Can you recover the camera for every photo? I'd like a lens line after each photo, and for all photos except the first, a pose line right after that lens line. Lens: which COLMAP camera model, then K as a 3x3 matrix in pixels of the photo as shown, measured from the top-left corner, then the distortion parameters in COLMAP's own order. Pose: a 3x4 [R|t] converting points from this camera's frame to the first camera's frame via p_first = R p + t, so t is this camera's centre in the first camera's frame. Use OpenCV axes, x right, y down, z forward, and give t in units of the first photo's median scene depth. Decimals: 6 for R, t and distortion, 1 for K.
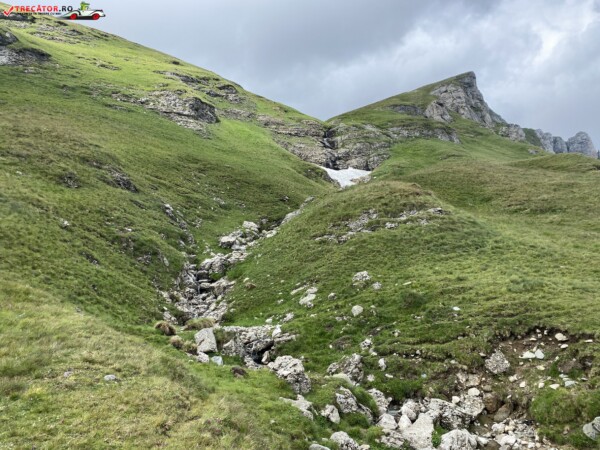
lens RADIAL K [[460.1, 0, 297.0], [0, 460.1, 227.1], [0, 0, 1]] dist [0.085622, -0.152396]
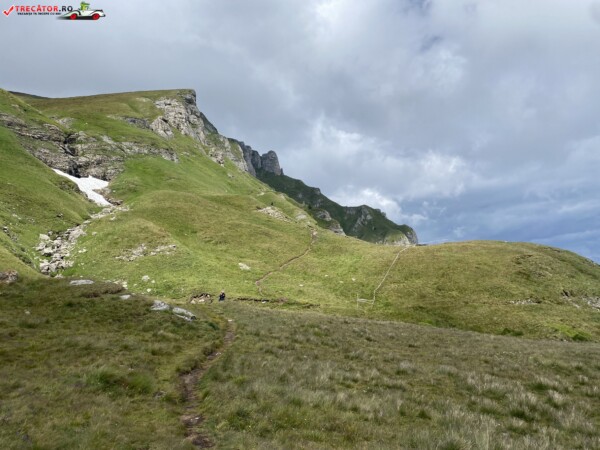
lens RADIAL K [[460.1, 0, 297.0], [0, 460.1, 227.1], [0, 0, 1]] dist [0.085622, -0.152396]
pose [[0.815804, 0.076336, 0.573268, -0.124639], [-0.093375, 0.995631, 0.000301, -0.046676], [-0.570741, -0.053775, 0.819368, -0.291925]]
